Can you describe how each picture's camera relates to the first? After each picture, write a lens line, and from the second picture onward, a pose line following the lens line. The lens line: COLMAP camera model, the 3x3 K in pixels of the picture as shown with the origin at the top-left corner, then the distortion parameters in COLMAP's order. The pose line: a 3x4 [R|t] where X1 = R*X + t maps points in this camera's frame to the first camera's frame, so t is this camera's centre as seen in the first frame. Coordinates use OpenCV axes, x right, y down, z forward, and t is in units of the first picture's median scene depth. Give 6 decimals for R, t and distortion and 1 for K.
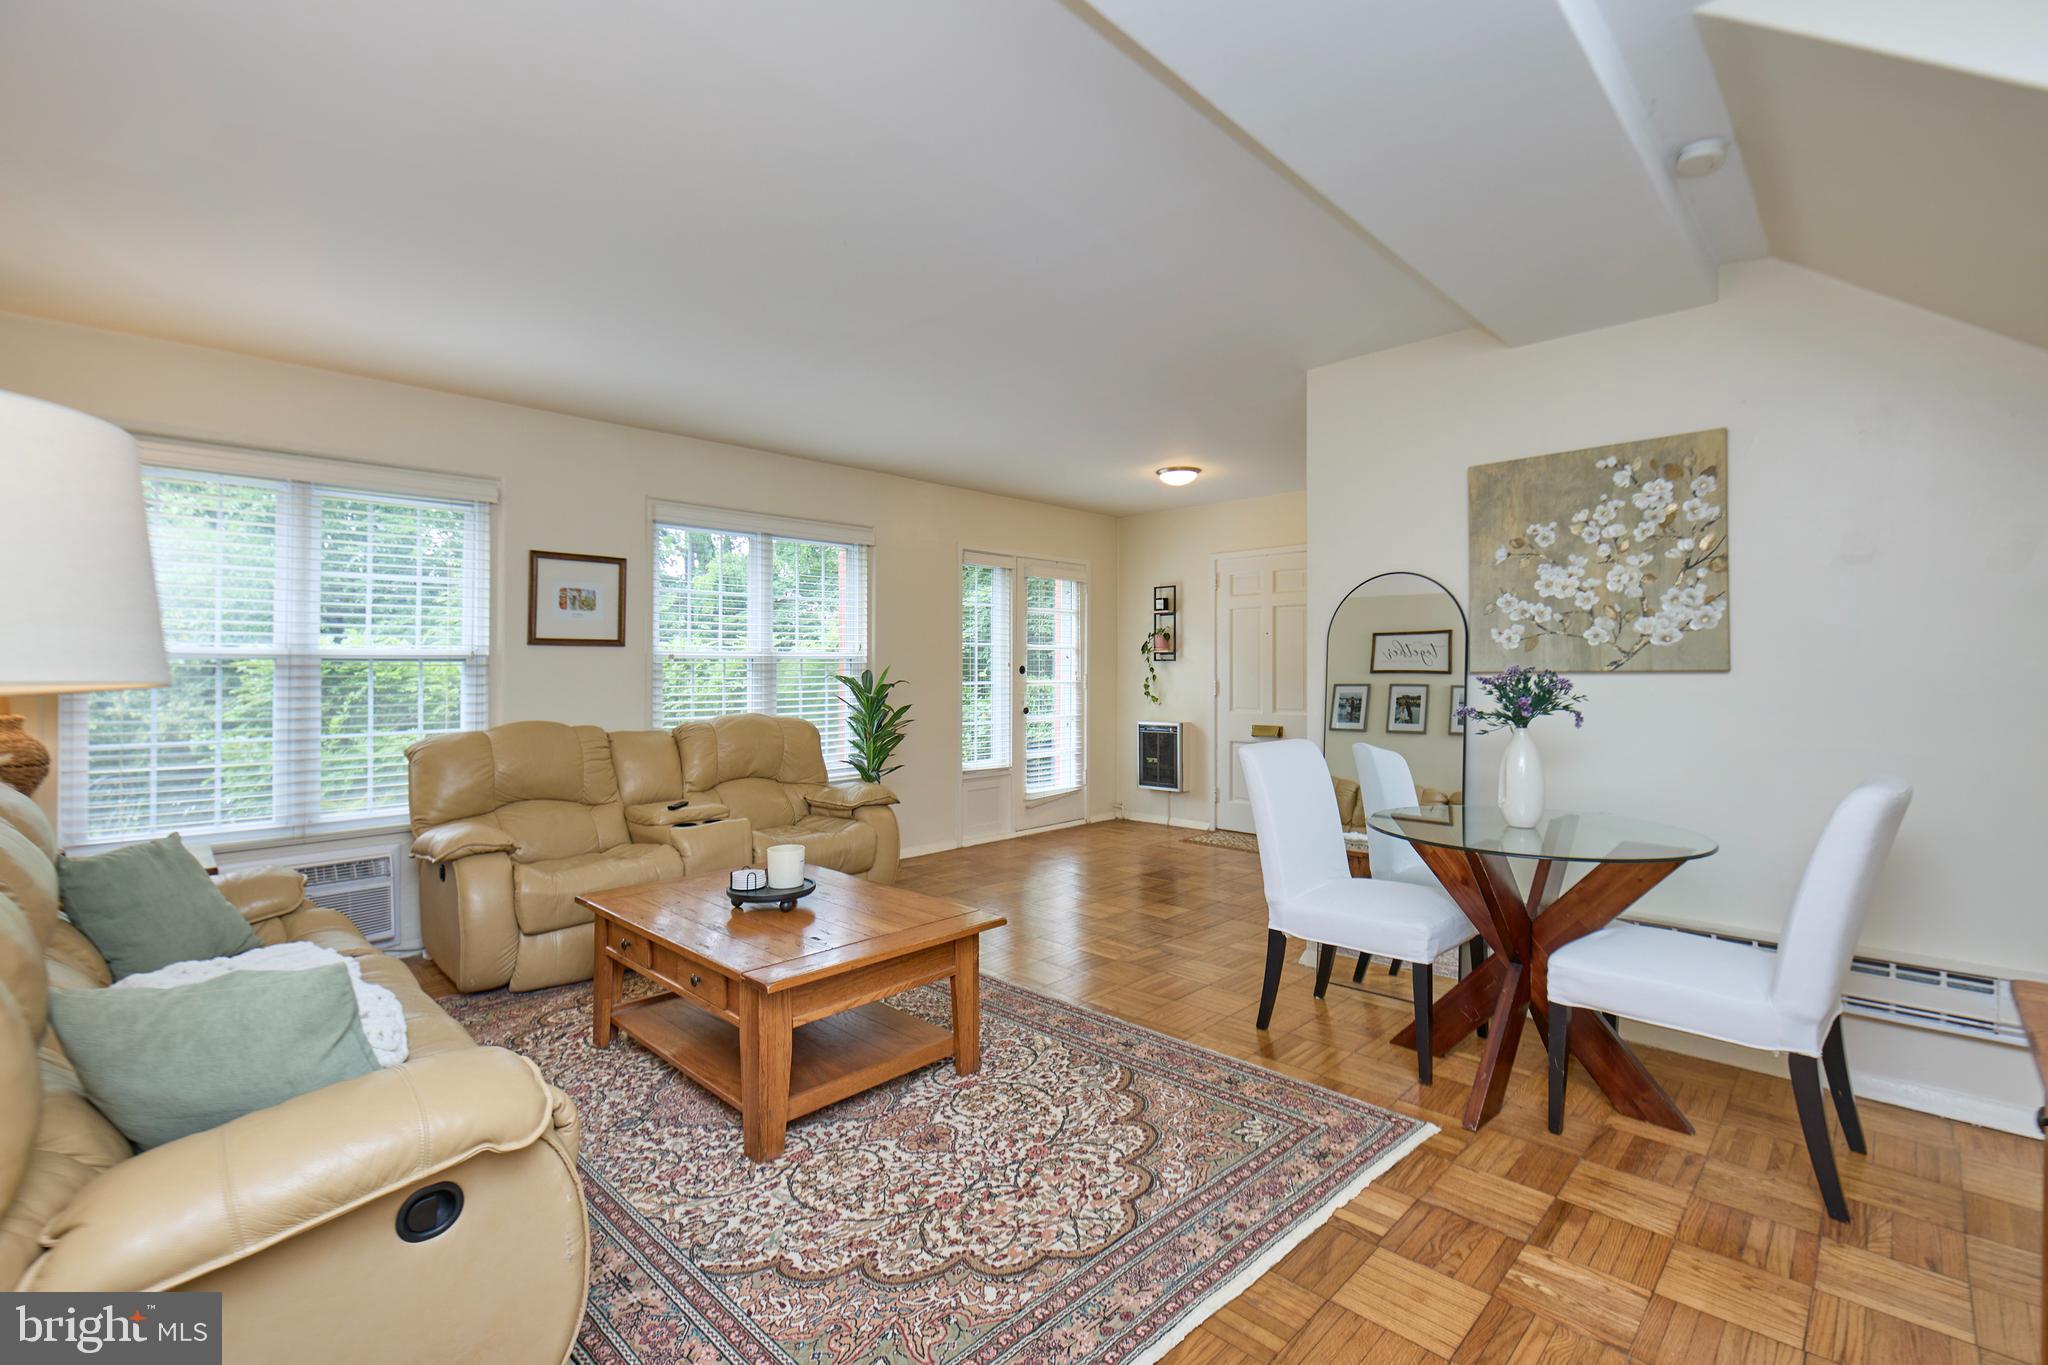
lens RADIAL K [[916.5, 0, 1003.1], [0, 916.5, 655.8], [0, 0, 1]] dist [-0.007520, 0.000293]
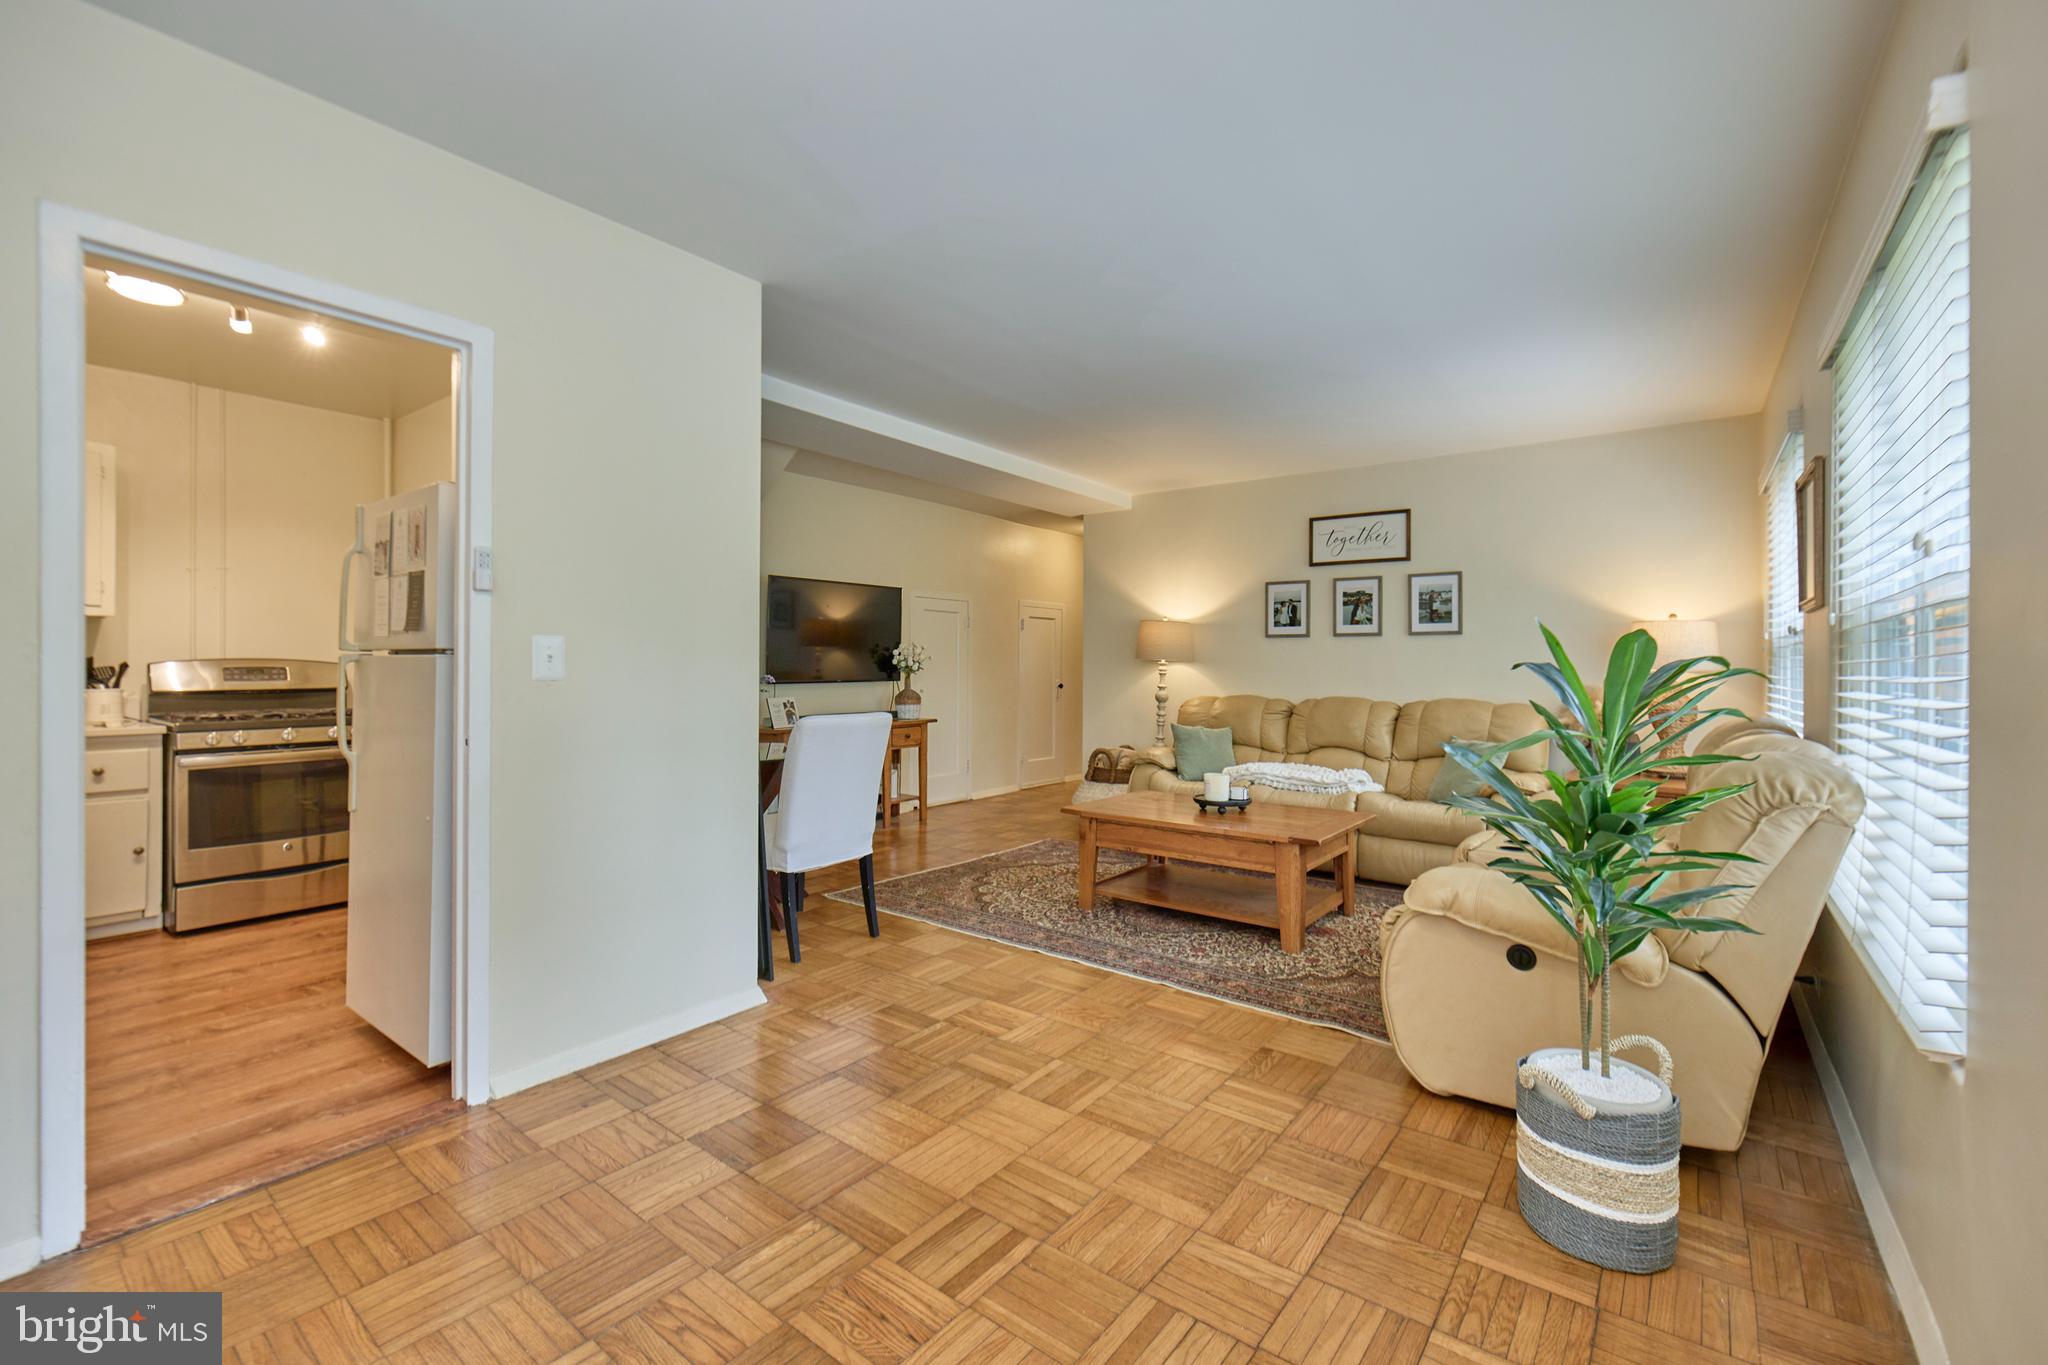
lens RADIAL K [[881.4, 0, 1018.0], [0, 881.4, 662.5], [0, 0, 1]] dist [0.000755, 0.000506]
pose [[-0.990276, -0.002751, -0.139088, 0.297594], [-0.000668, 0.999887, -0.015024, 0.058869], [0.139113, -0.014785, -0.990166, 2.579283]]
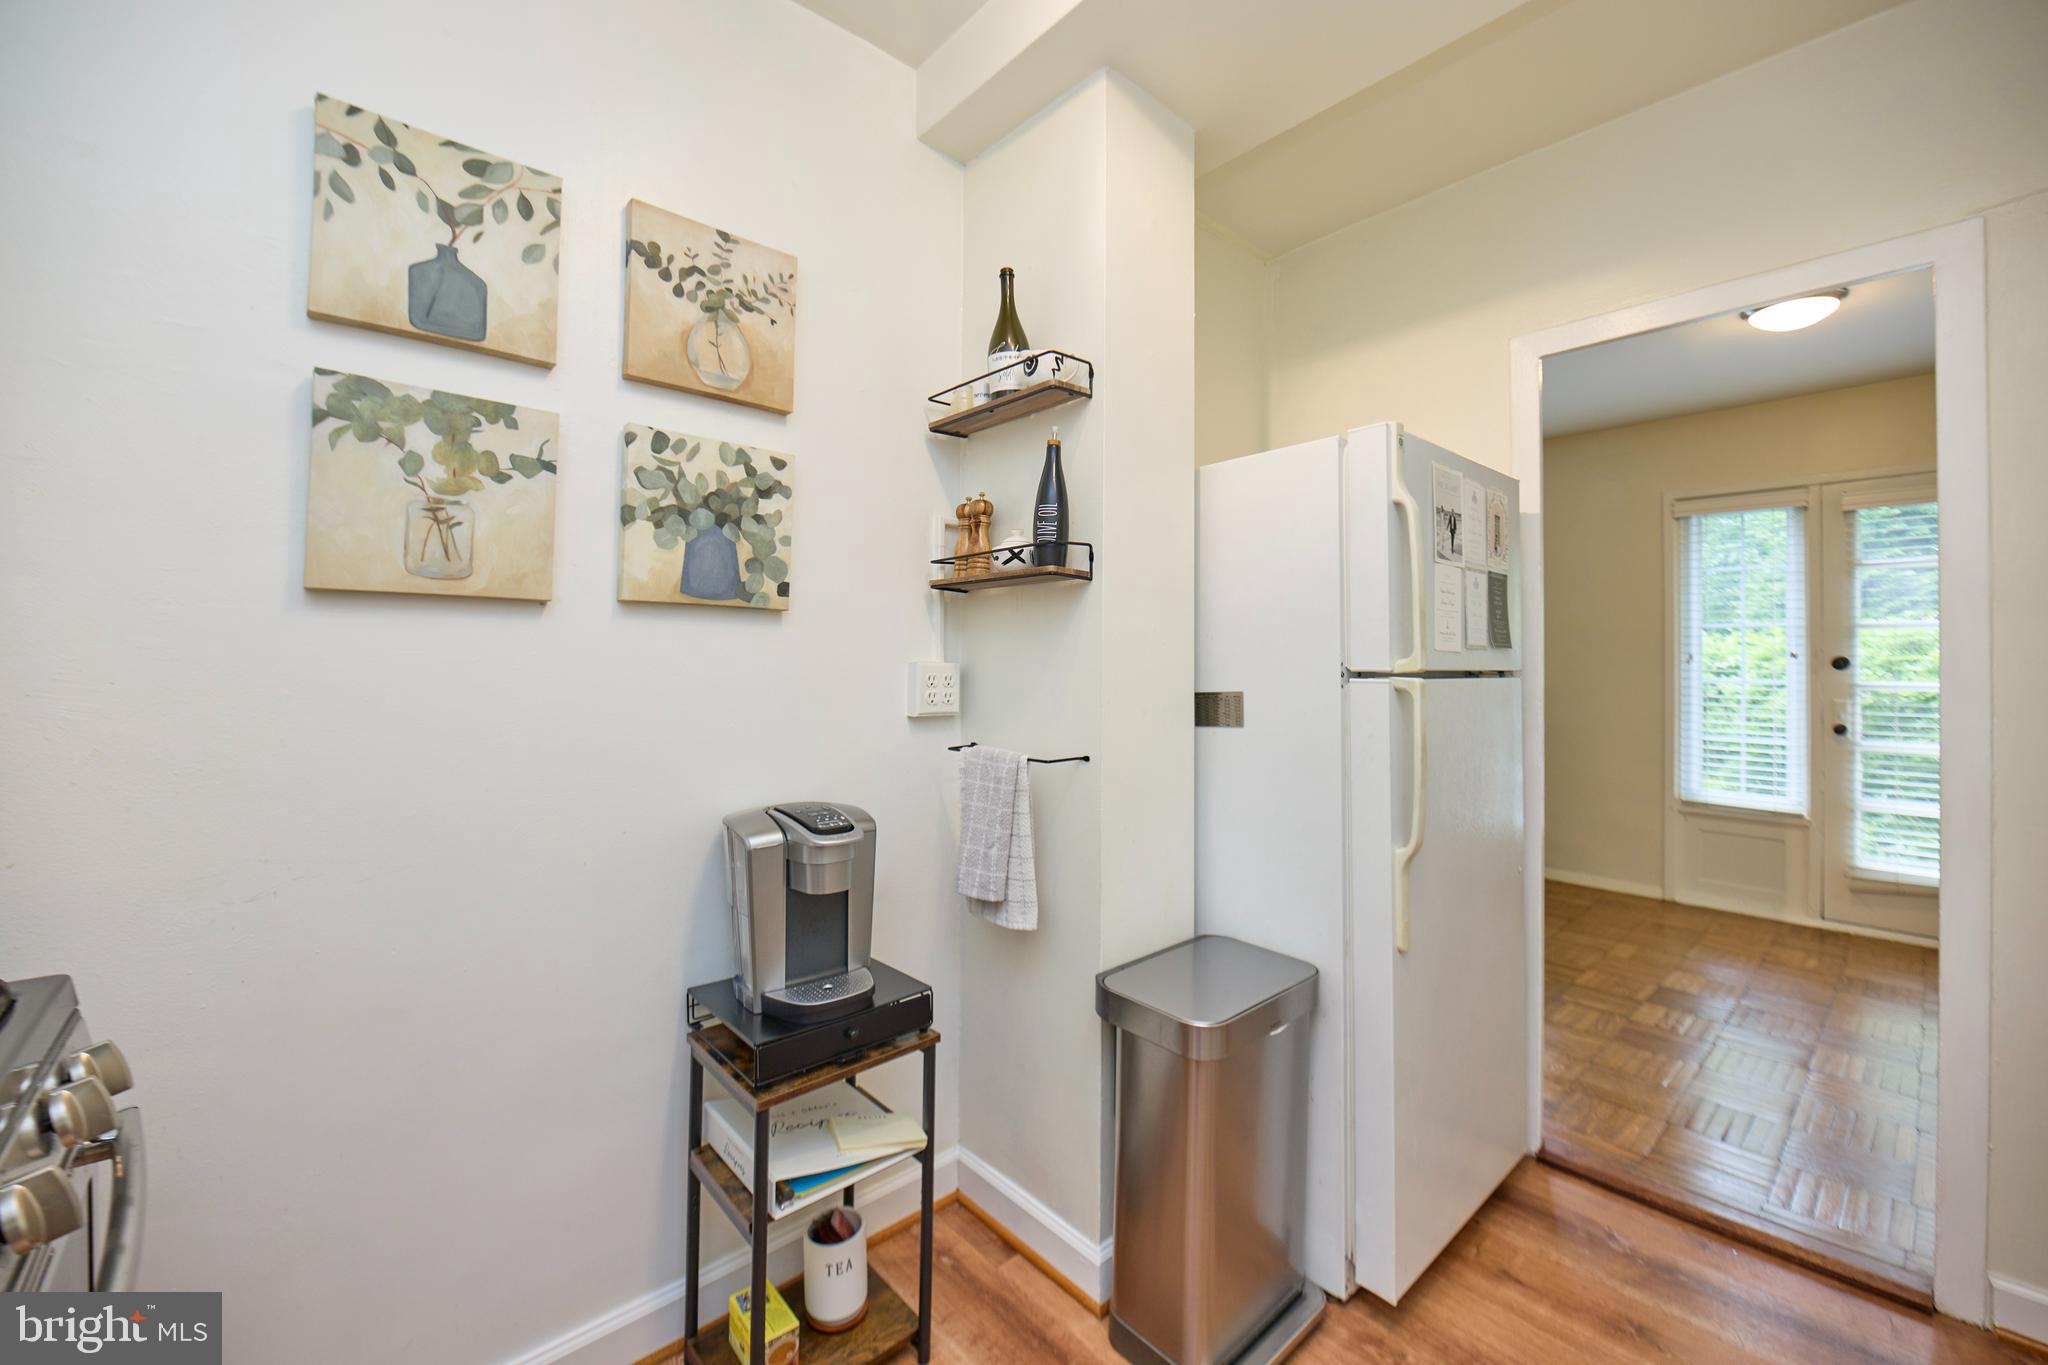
lens RADIAL K [[825.8, 0, 1018.0], [0, 825.8, 659.2], [0, 0, 1]] dist [-0.008757, -0.000720]
pose [[-0.048433, -0.003559, -0.998820, 1.504327], [0.012589, 0.999912, -0.004174, 0.020062], [0.998747, -0.012777, -0.048384, 1.203141]]
